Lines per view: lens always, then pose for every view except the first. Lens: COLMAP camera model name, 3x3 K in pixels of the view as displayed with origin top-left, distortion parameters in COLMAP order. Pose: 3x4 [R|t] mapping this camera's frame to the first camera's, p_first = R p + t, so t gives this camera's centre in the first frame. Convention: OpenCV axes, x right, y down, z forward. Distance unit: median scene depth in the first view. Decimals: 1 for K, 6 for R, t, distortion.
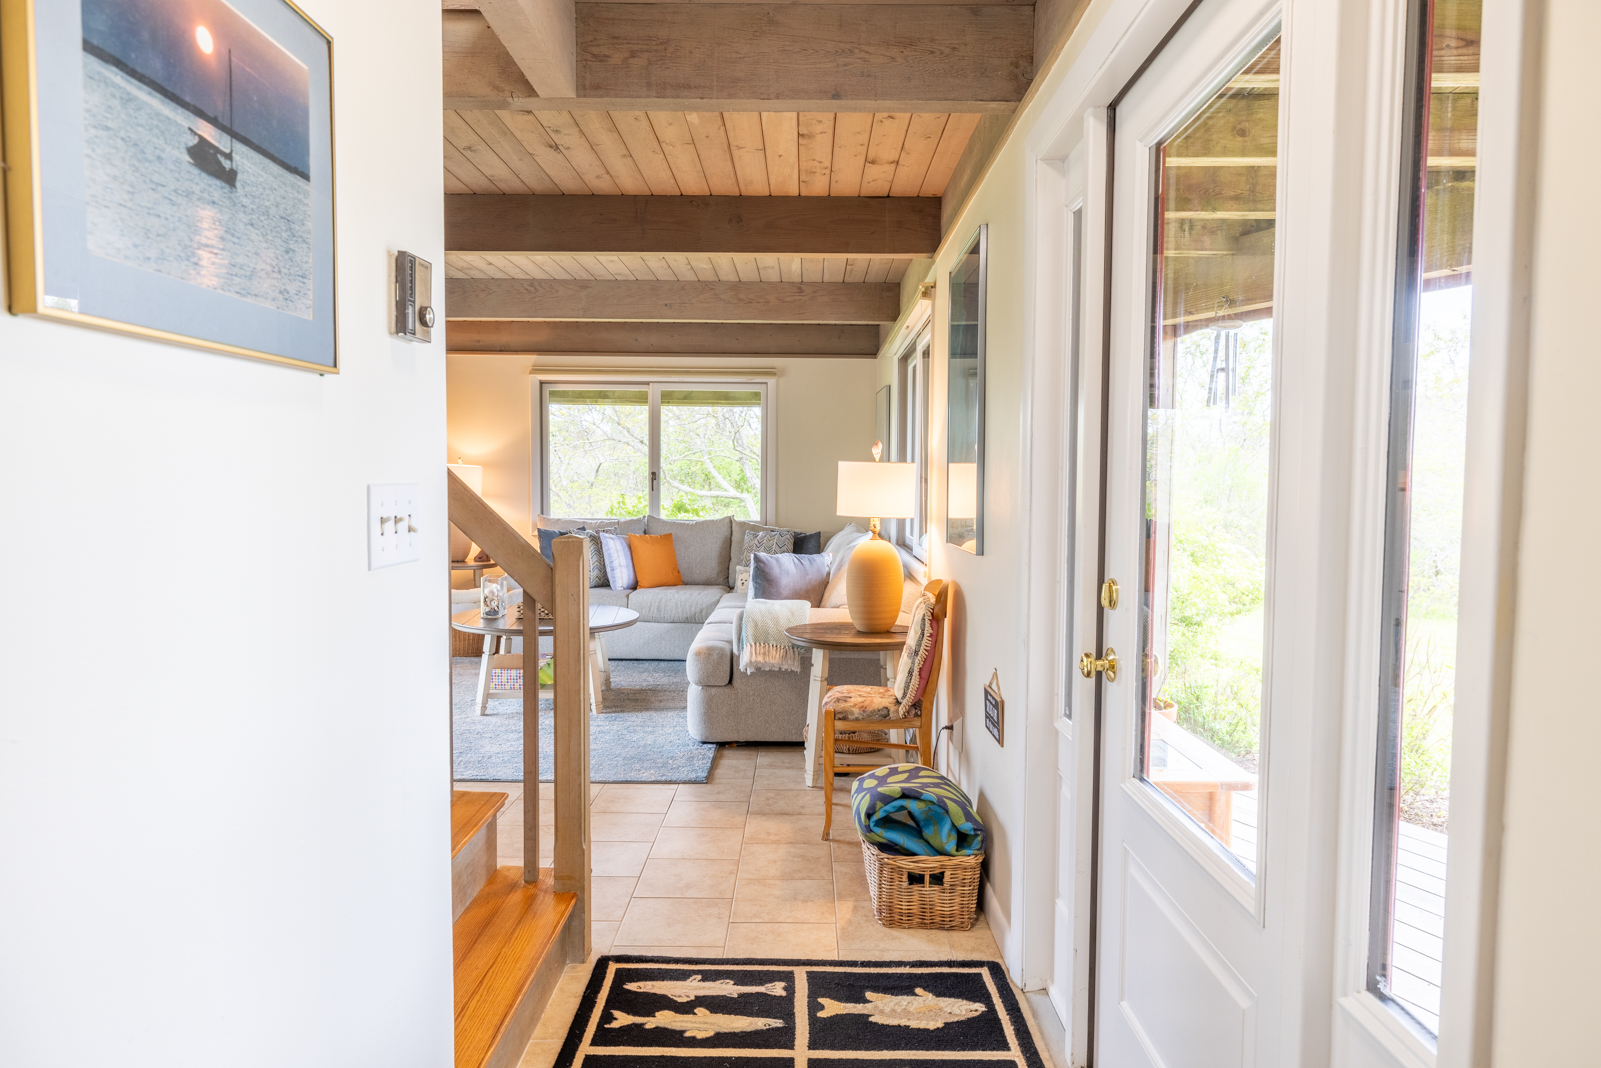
lens RADIAL K [[1015.1, 0, 799.4], [0, 1015.1, 532.6], [0, 0, 1]] dist [0.003386, 0.000225]
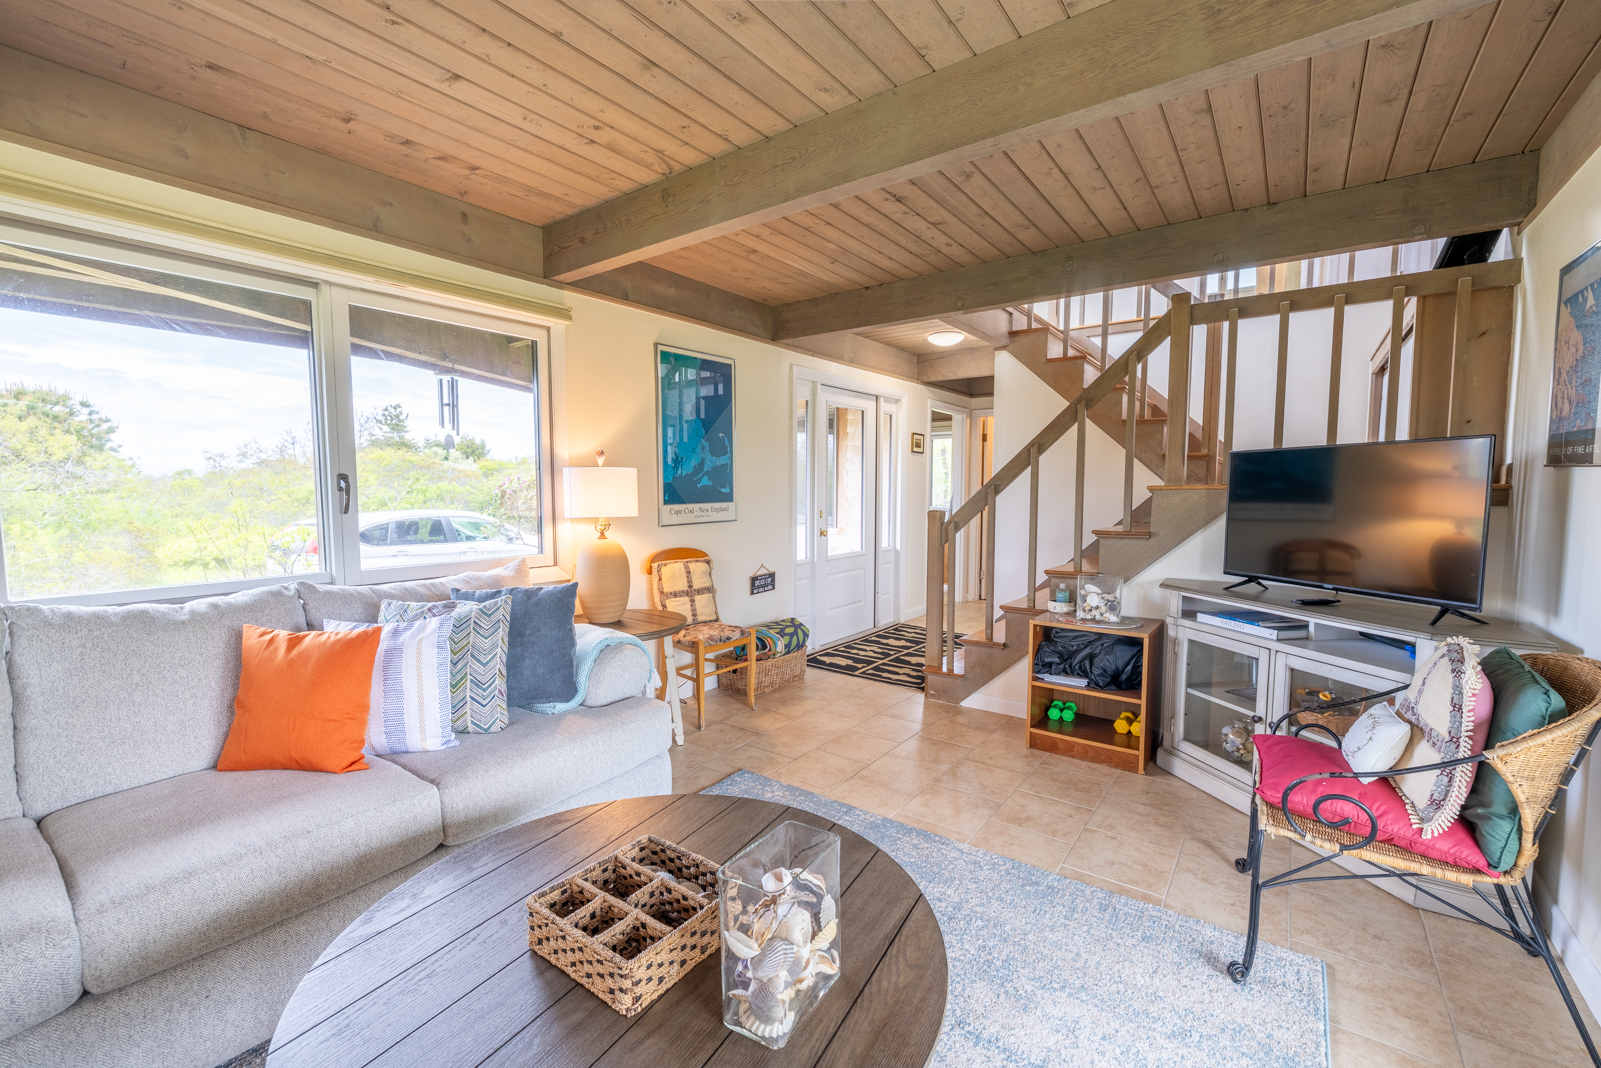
lens RADIAL K [[668.0, 0, 800.1], [0, 668.0, 536.6], [0, 0, 1]] dist [0.003666, 0.000109]
pose [[-0.809628, -0.055206, 0.584341, -0.374130], [0.022283, 0.991958, 0.124589, -0.058151], [-0.586520, 0.113891, -0.801887, 1.043715]]
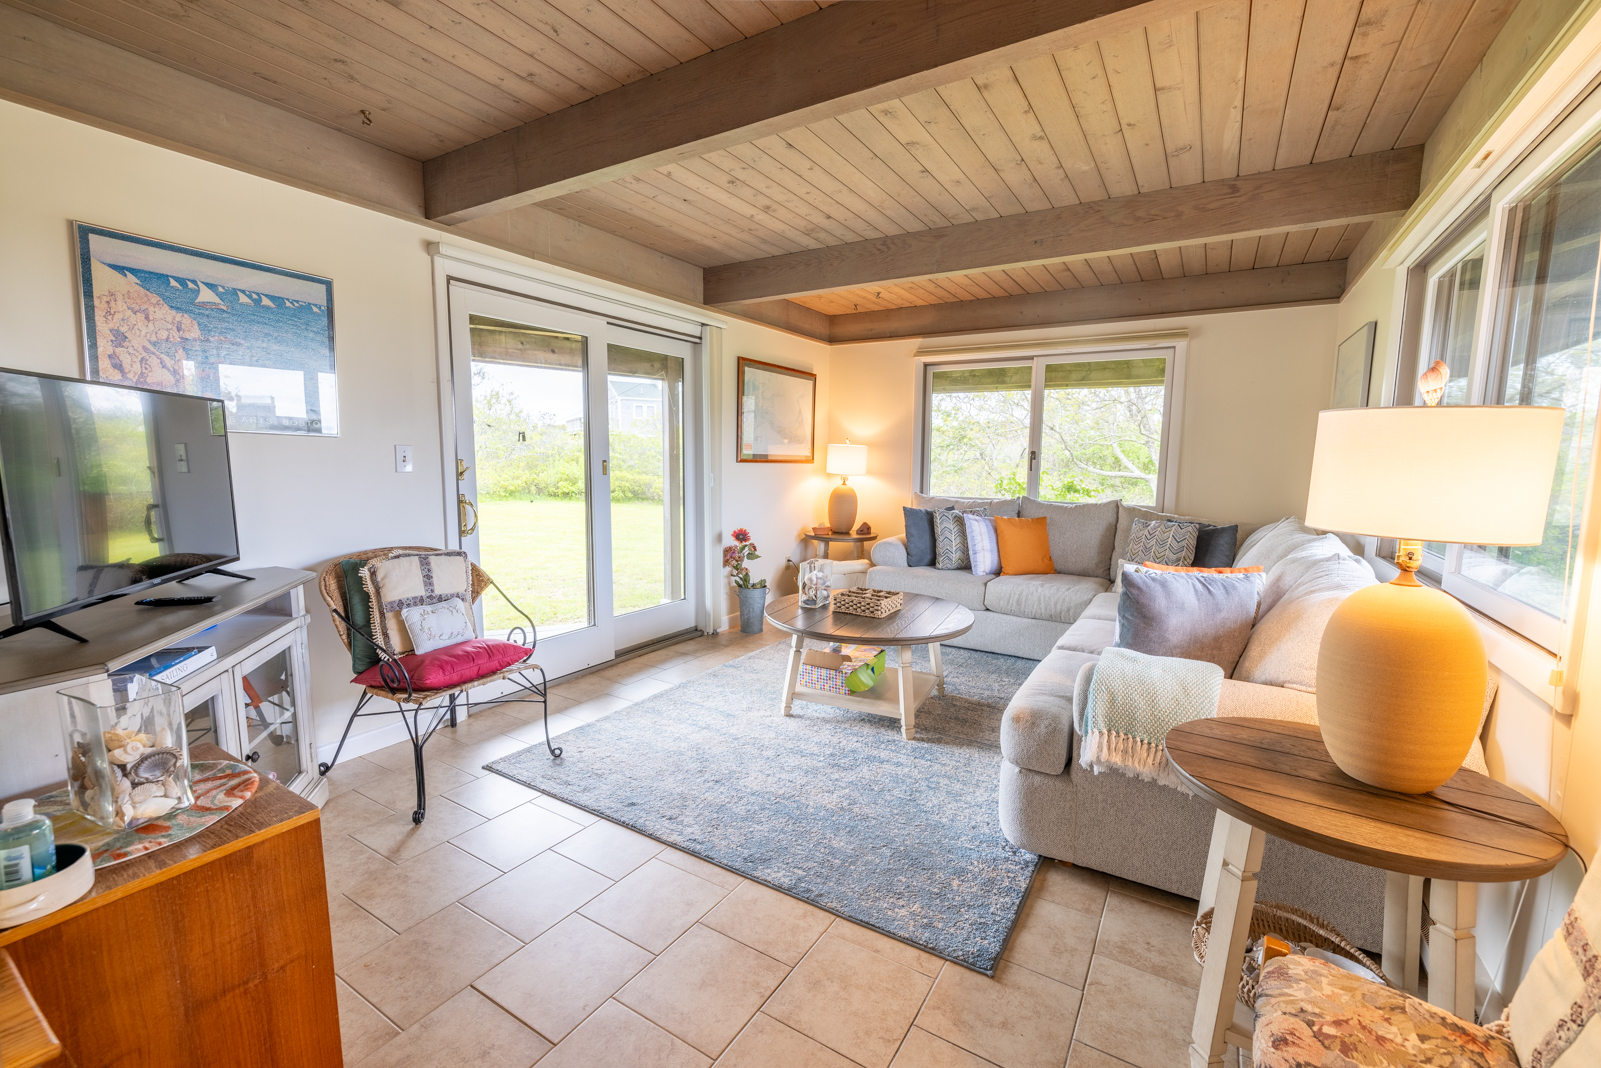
lens RADIAL K [[668.0, 0, 798.4], [0, 668.0, 533.5], [0, 0, 1]] dist [0.003666, 0.000109]
pose [[0.854709, 0.060804, -0.515534, -0.003174], [-0.033104, 0.997479, 0.062763, -0.018425], [0.518051, -0.036578, 0.854567, 0.434680]]
